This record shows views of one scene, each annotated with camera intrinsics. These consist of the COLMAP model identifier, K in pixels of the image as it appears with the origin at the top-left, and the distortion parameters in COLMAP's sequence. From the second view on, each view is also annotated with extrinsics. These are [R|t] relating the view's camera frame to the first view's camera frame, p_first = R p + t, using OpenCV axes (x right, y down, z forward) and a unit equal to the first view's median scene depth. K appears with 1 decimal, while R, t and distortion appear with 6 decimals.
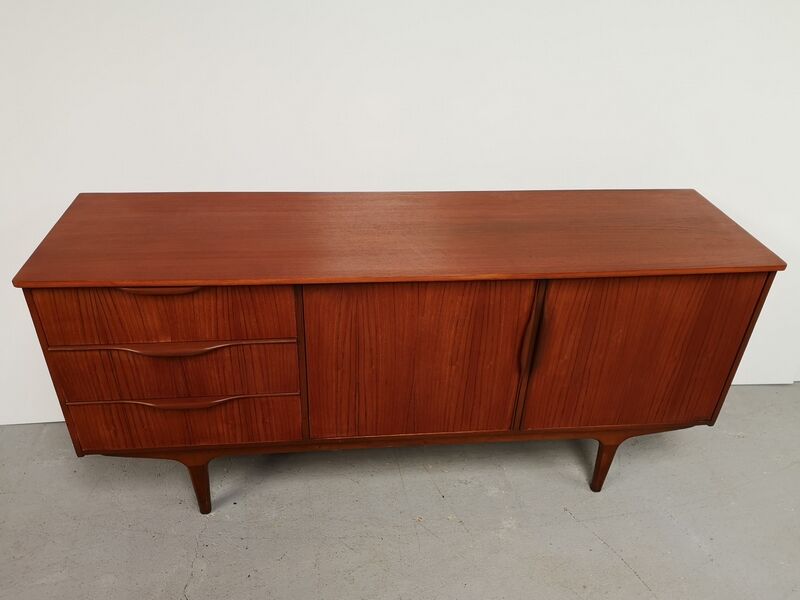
lens RADIAL K [[634.3, 0, 400.0], [0, 634.3, 300.0], [0, 0, 1]] dist [0.065060, -0.121689]
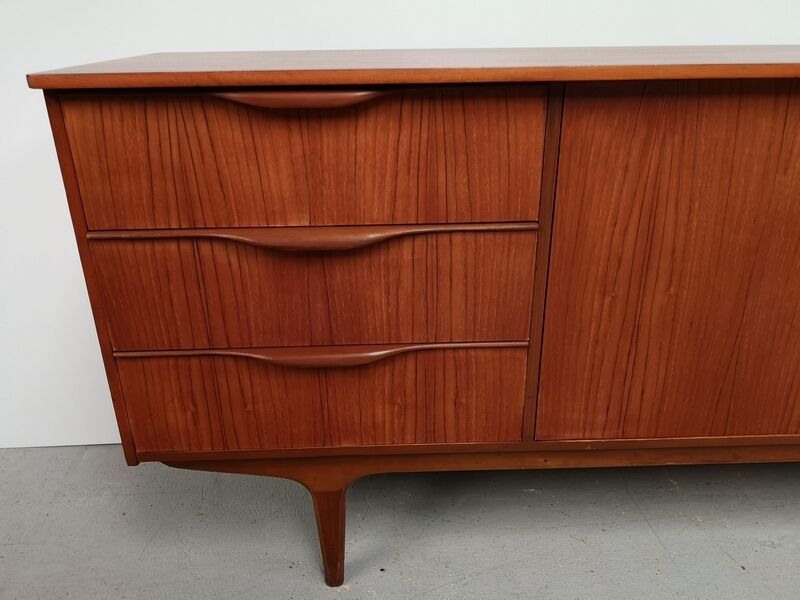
lens RADIAL K [[634.3, 0, 400.0], [0, 634.3, 300.0], [0, 0, 1]] dist [0.065060, -0.121689]
pose [[0.995919, -0.016067, -0.088808, -0.218634], [0.001968, 0.987658, -0.156613, 0.195453], [0.090228, 0.155800, 0.983659, 0.457315]]
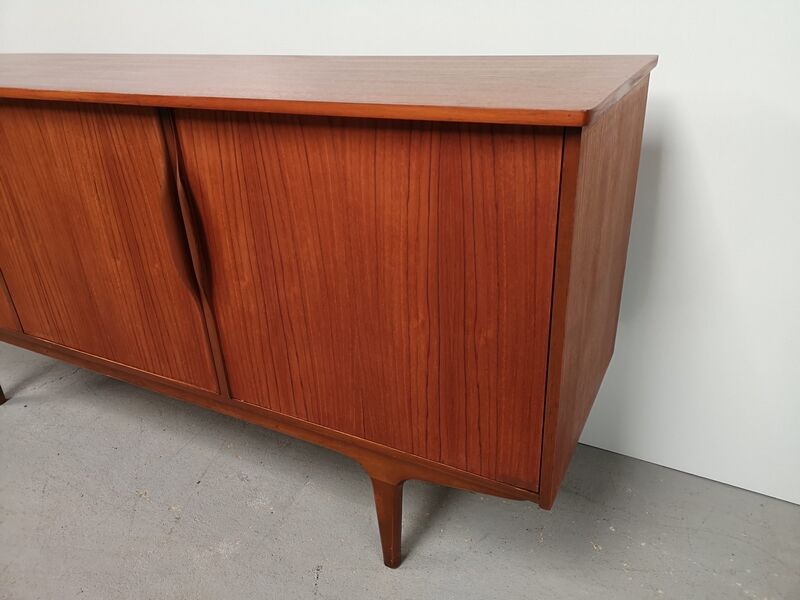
lens RADIAL K [[634.3, 0, 400.0], [0, 634.3, 300.0], [0, 0, 1]] dist [0.065060, -0.121689]
pose [[0.826239, 0.181276, -0.533355, 0.715192], [-0.228651, 0.973226, -0.023432, 0.093225], [0.514828, 0.141312, 0.845567, 0.590593]]
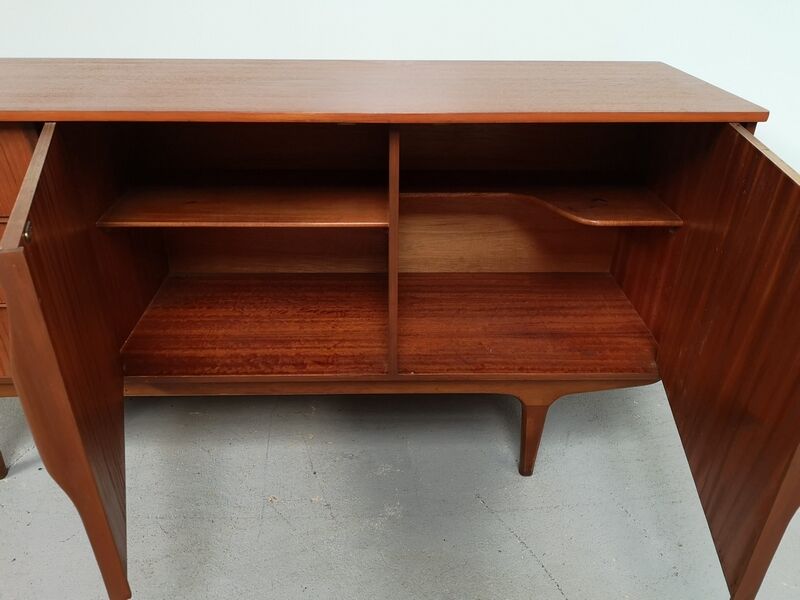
lens RADIAL K [[634.3, 0, 400.0], [0, 634.3, 300.0], [0, 0, 1]] dist [0.065060, -0.121689]
pose [[0.996360, 0.014924, -0.083933, 0.273920], [-0.018946, 0.998699, -0.047335, 0.168945], [0.083117, 0.048753, 0.995346, 0.310788]]
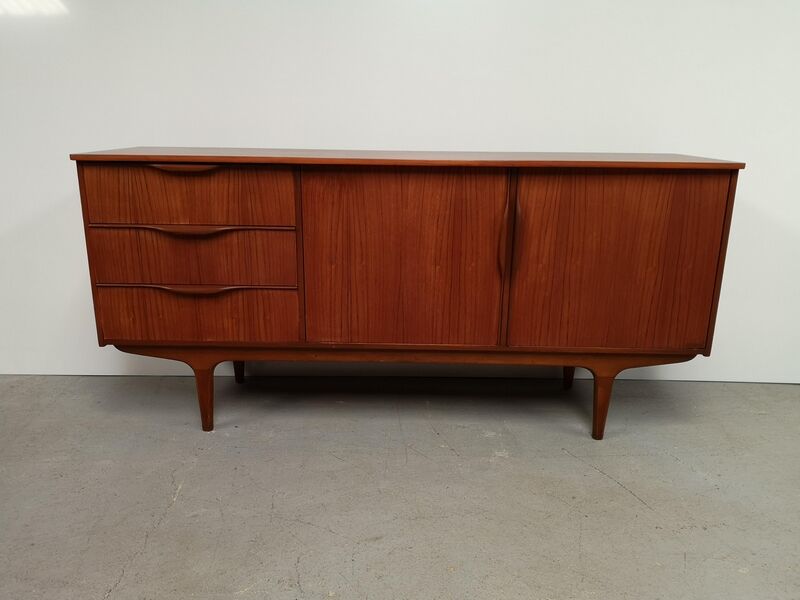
lens RADIAL K [[634.3, 0, 400.0], [0, 634.3, 300.0], [0, 0, 1]] dist [0.065060, -0.121689]
pose [[0.992518, 0.007127, -0.121889, 0.154937], [-0.042352, 0.956409, -0.288942, 0.481133], [0.114516, 0.291942, 0.949556, -0.020742]]
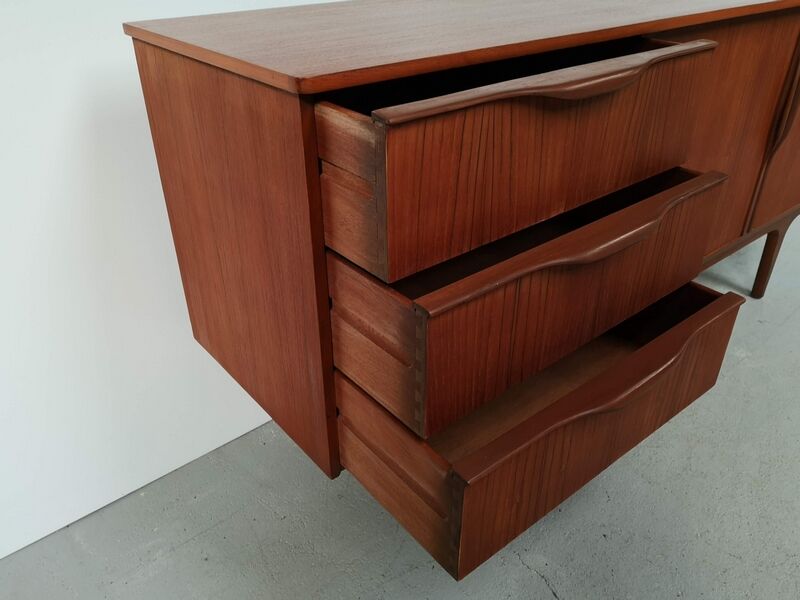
lens RADIAL K [[634.3, 0, 400.0], [0, 634.3, 300.0], [0, 0, 1]] dist [0.065060, -0.121689]
pose [[0.832603, -0.321778, 0.450813, -0.674509], [0.329321, 0.942034, 0.064177, 0.051096], [-0.445332, 0.095028, 0.890309, 0.559855]]
